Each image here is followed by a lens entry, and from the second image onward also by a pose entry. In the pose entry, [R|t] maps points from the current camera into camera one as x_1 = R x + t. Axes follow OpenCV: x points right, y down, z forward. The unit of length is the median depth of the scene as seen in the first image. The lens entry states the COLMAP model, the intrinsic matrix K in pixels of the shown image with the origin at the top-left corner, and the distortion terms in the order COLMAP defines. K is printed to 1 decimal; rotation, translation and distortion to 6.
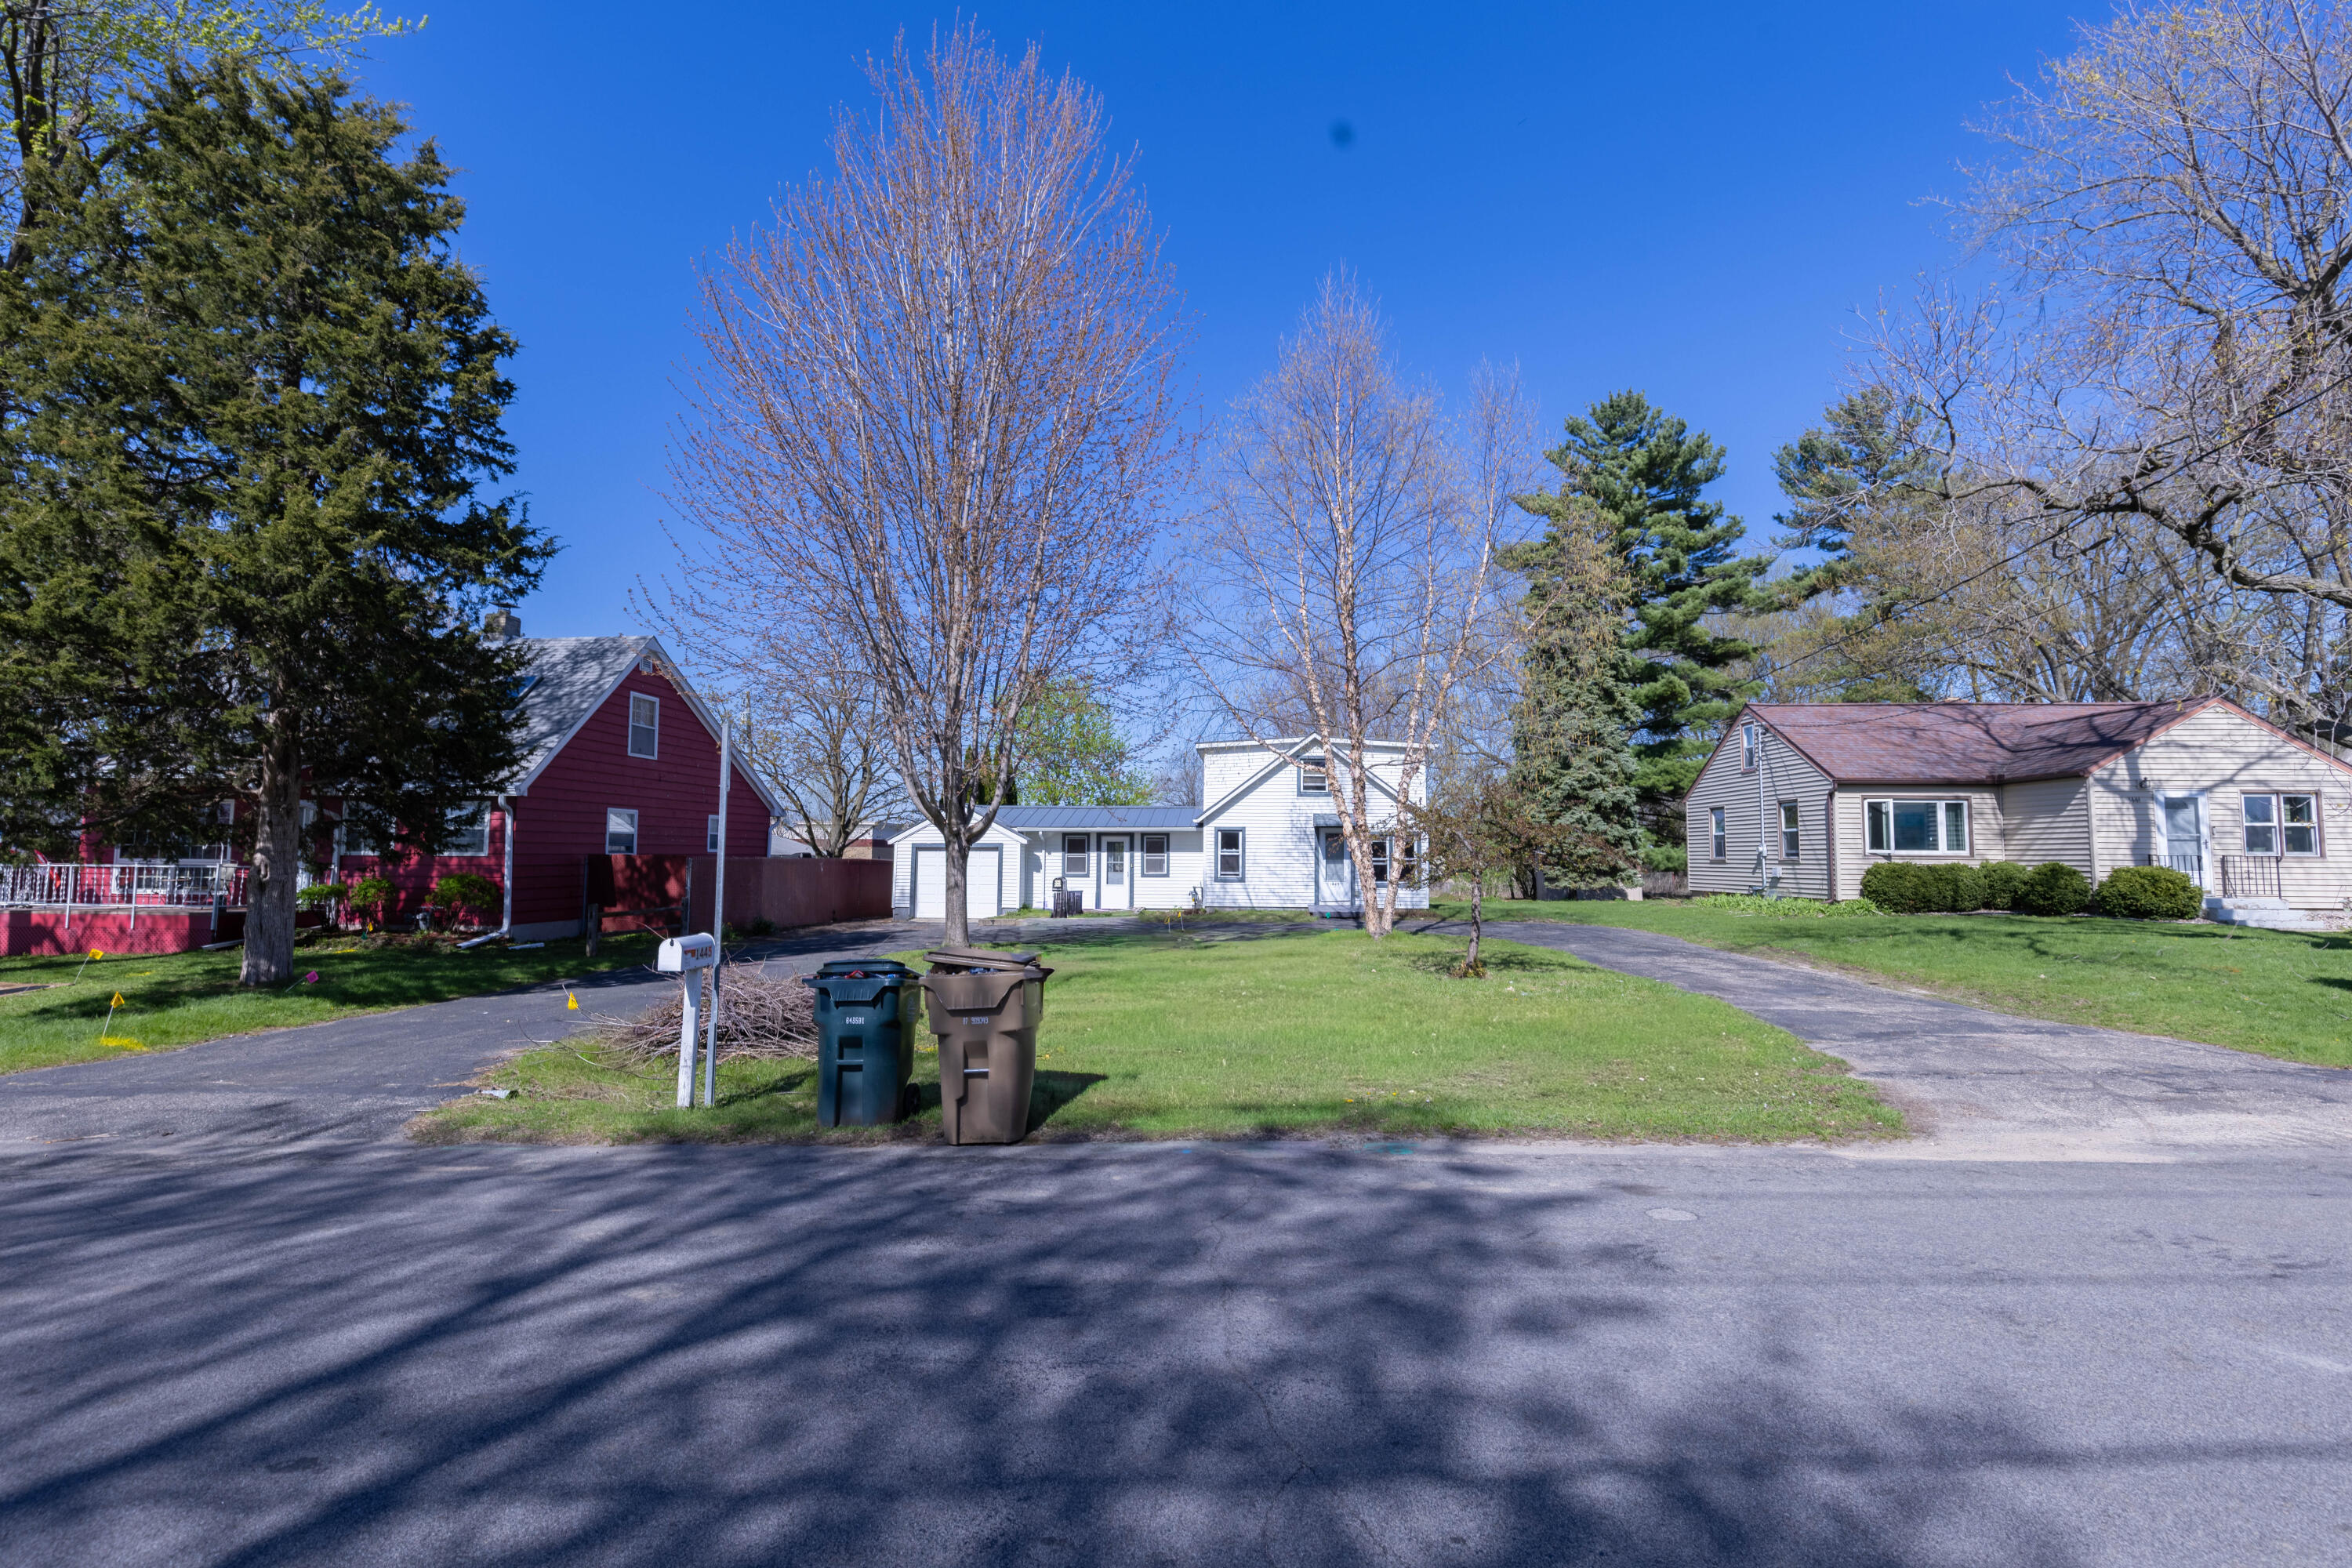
lens RADIAL K [[1052.3, 0, 1176.0], [0, 1052.3, 784.0], [0, 0, 1]] dist [0.005656, -0.001508]
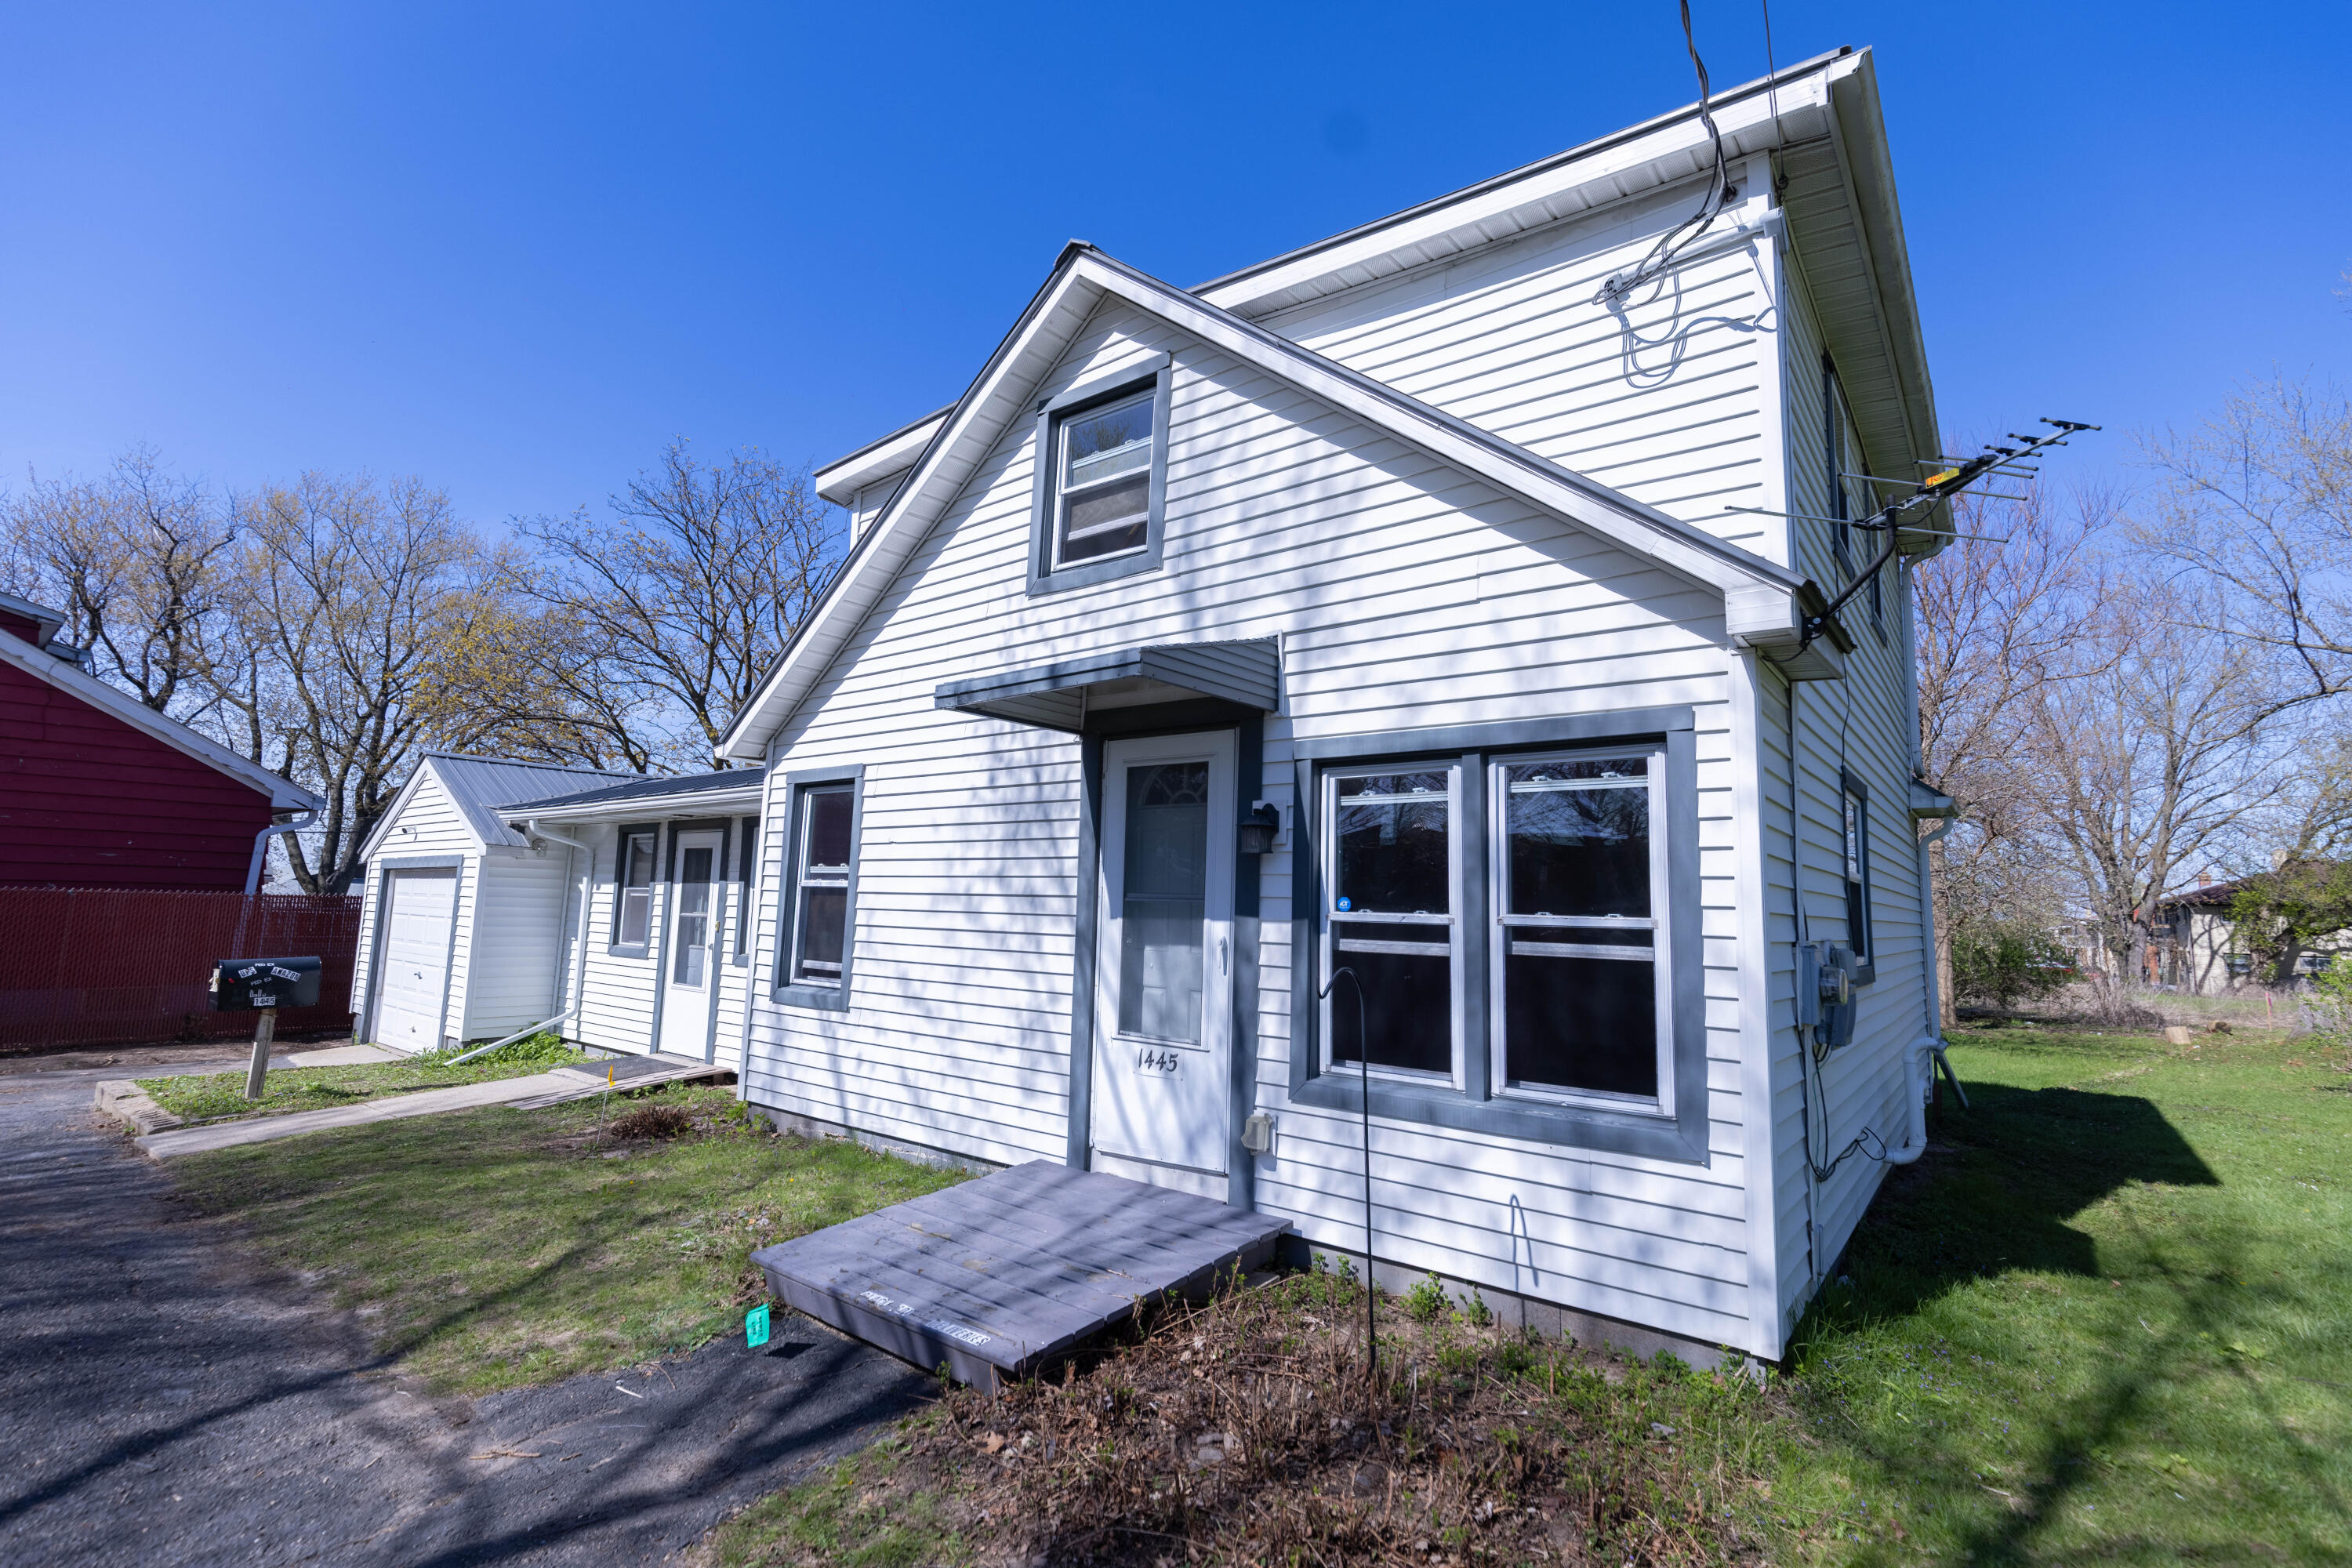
lens RADIAL K [[1052.3, 0, 1176.0], [0, 1052.3, 784.0], [0, 0, 1]] dist [0.005656, -0.001508]
pose [[0.842745, -0.047531, -0.536210, 0.241342], [0.016371, 0.997896, -0.062727, 0.059457], [0.538064, 0.044084, 0.841750, 0.834797]]
